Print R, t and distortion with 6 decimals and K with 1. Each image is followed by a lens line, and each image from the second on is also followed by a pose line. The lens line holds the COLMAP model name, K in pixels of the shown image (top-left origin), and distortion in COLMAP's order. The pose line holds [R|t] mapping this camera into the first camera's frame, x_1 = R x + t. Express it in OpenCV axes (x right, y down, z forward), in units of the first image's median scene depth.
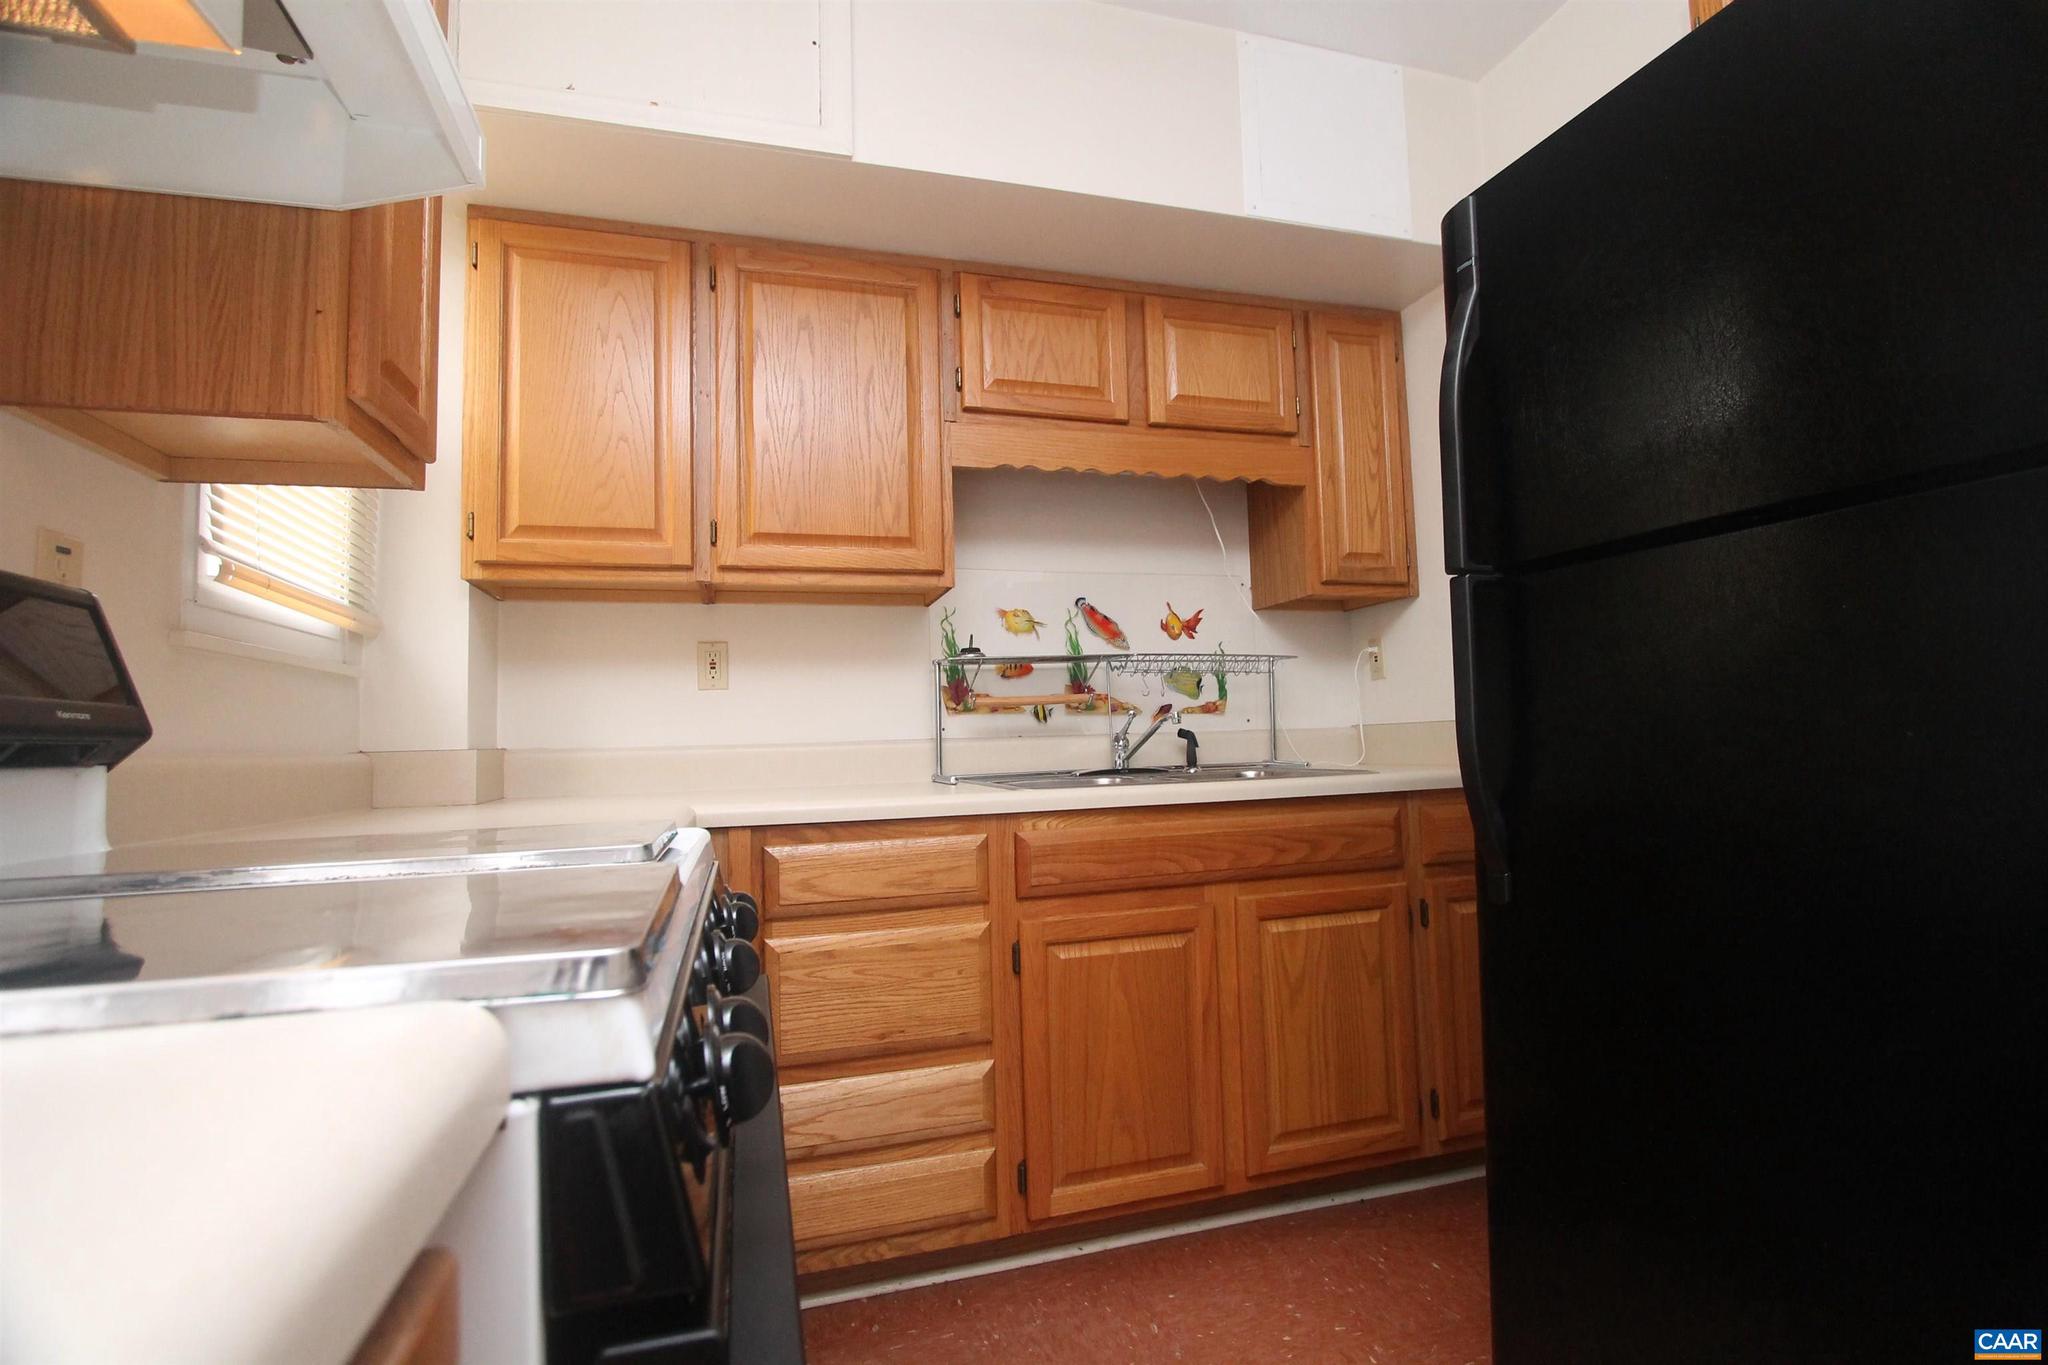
lens RADIAL K [[961.1, 0, 1032.6], [0, 961.1, 674.4], [0, 0, 1]] dist [-0.022666, 0.003868]
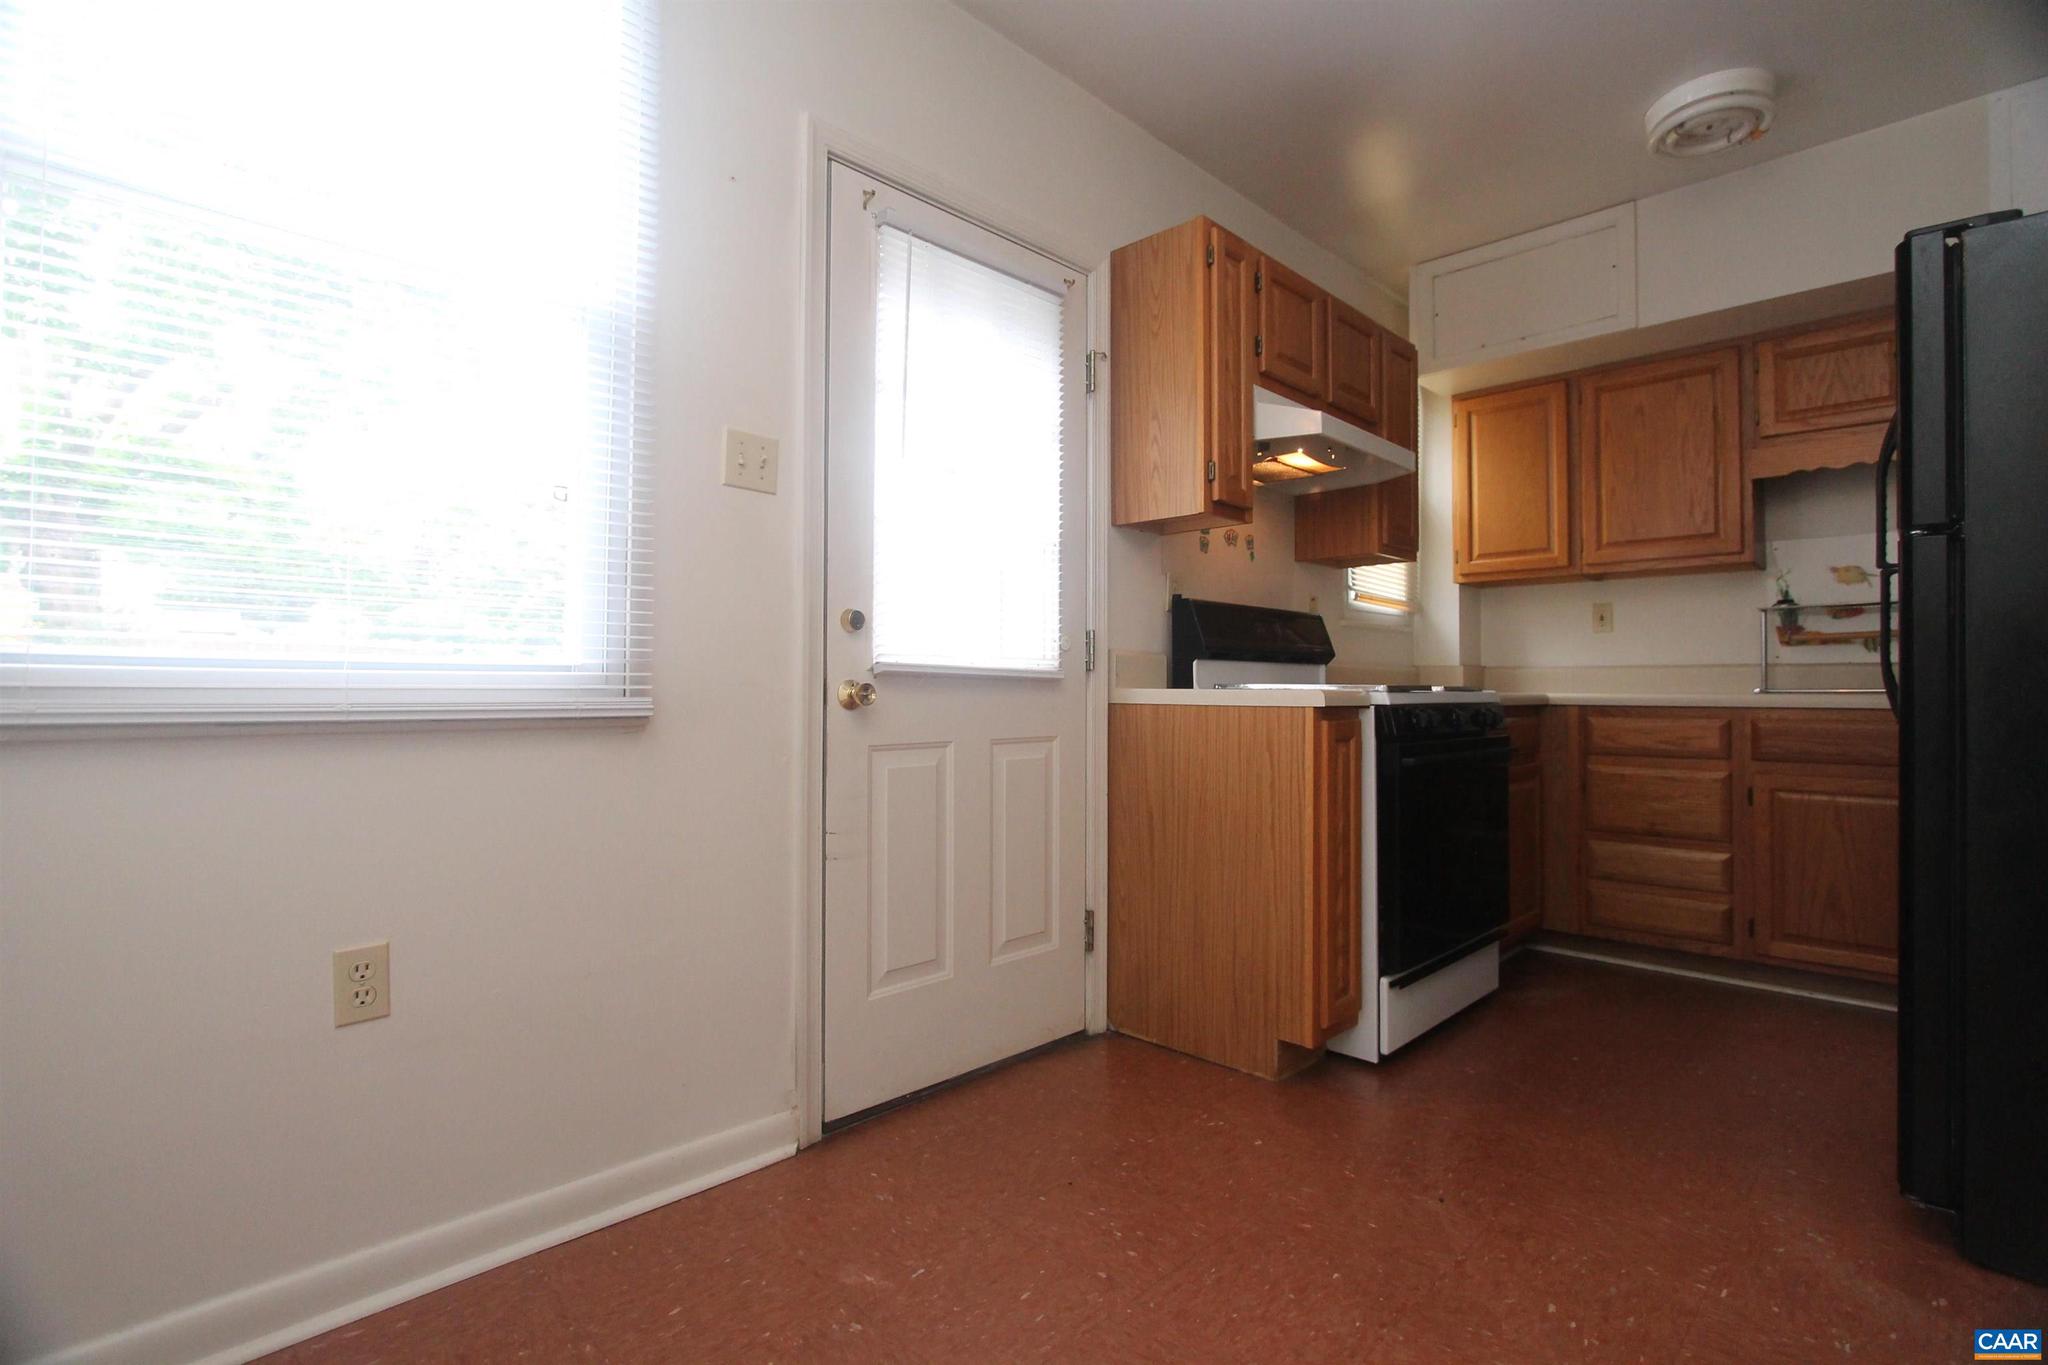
lens RADIAL K [[967.5, 0, 1020.1], [0, 967.5, 673.6], [0, 0, 1]] dist [-0.019635, 0.000422]
pose [[0.471296, 0.016286, -0.881825, 0.730314], [0.044769, 0.998099, 0.042361, -0.032208], [0.880838, -0.059443, 0.469671, -0.745993]]
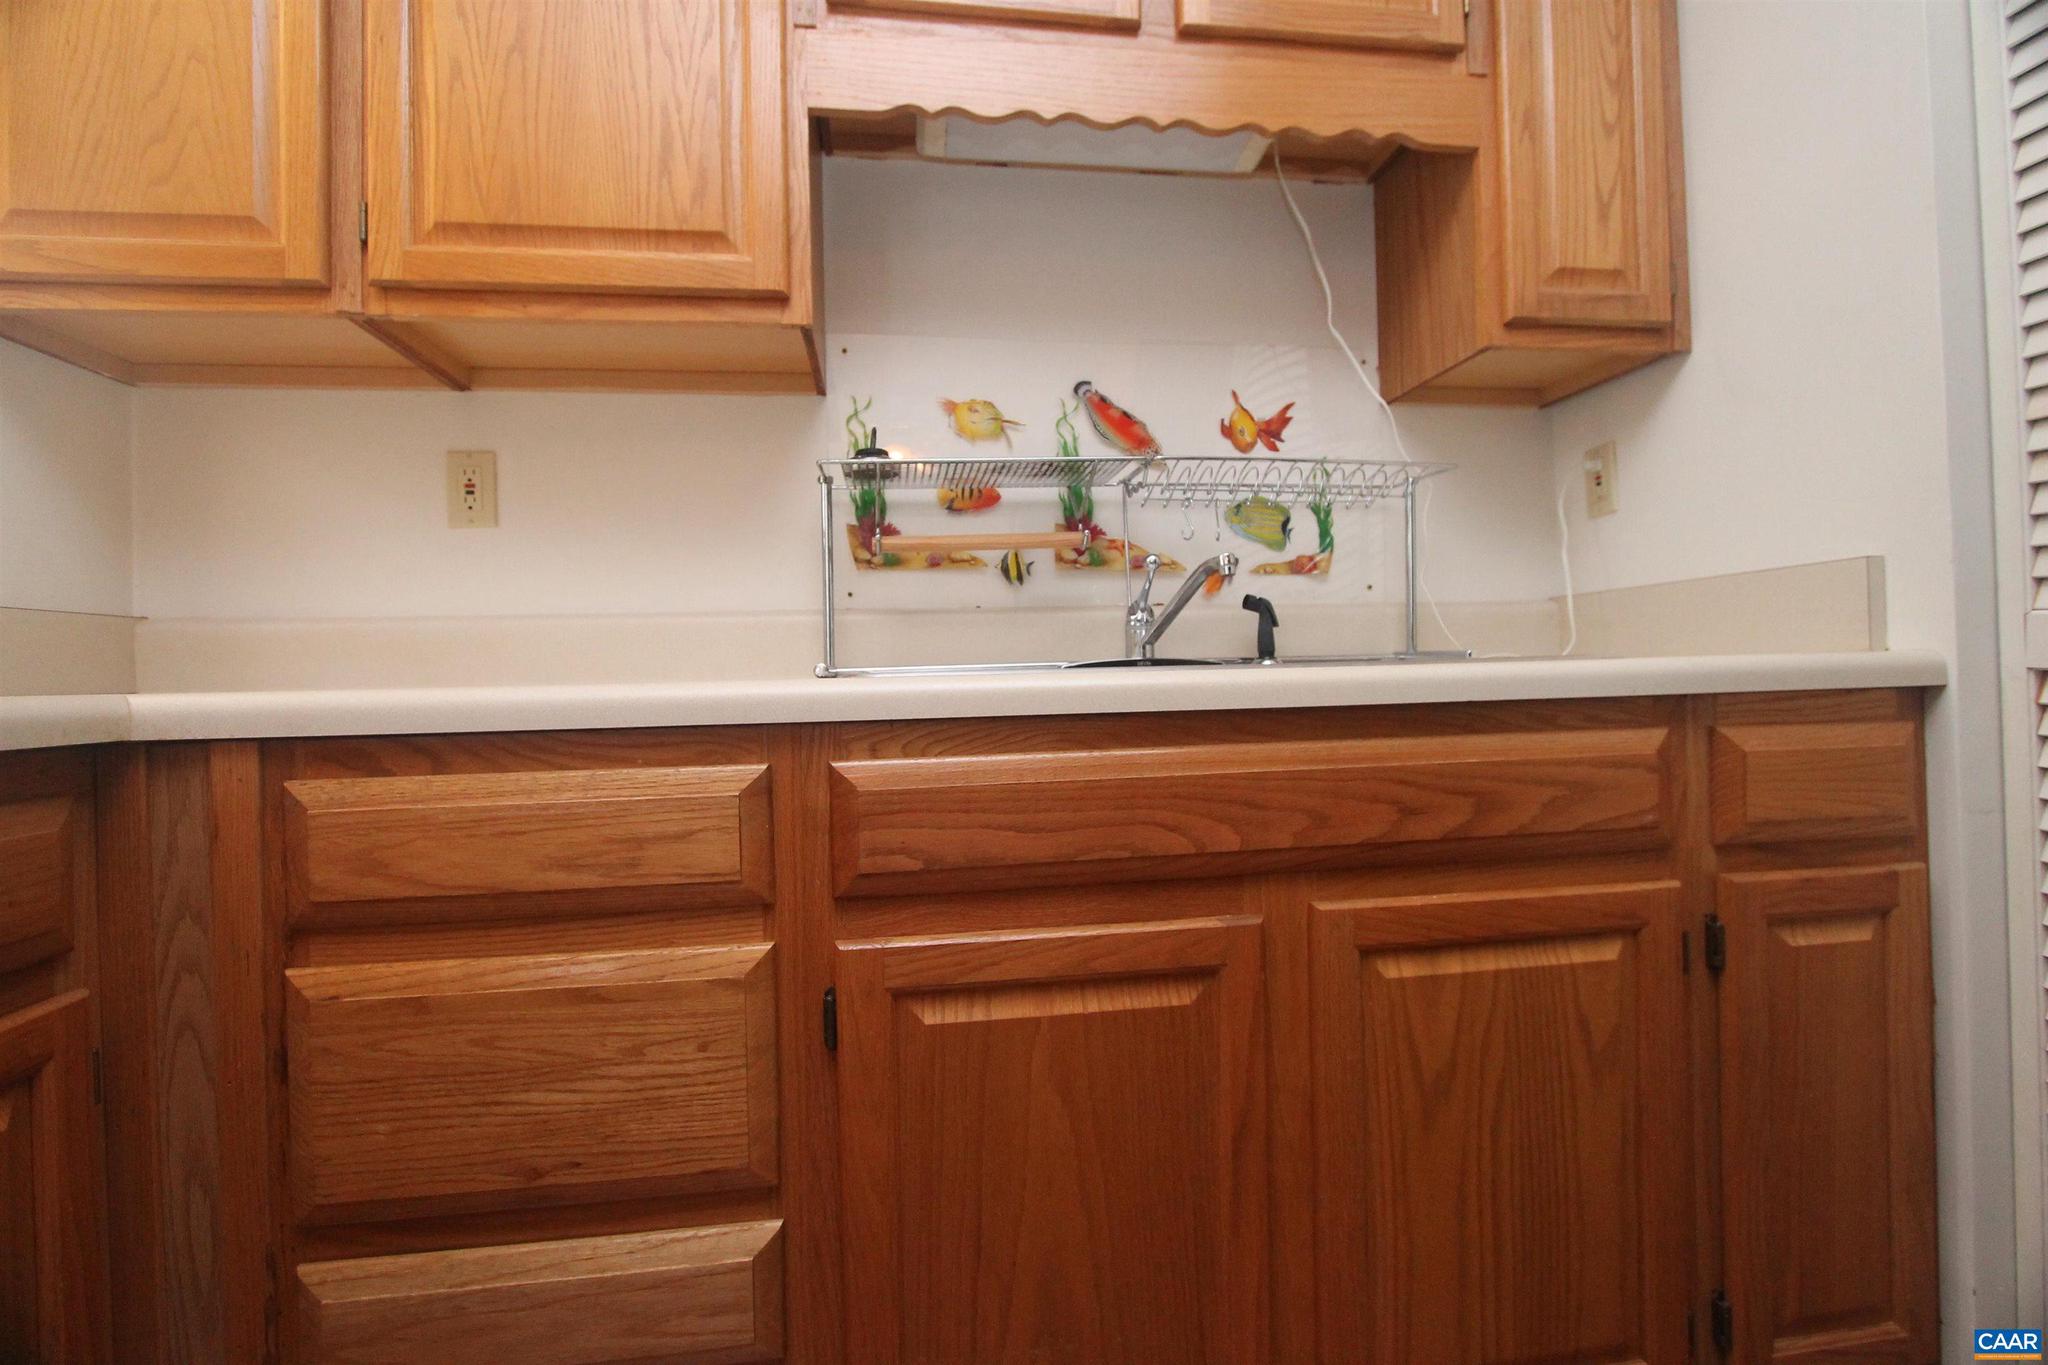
lens RADIAL K [[954.0, 0, 1030.7], [0, 954.0, 665.5], [0, 0, 1]] dist [-0.018722, 0.000563]
pose [[0.988283, 0.005733, -0.152528, 0.137314], [0.004173, 0.997906, 0.064543, 0.075336], [0.152578, -0.064423, 0.986189, 0.484919]]
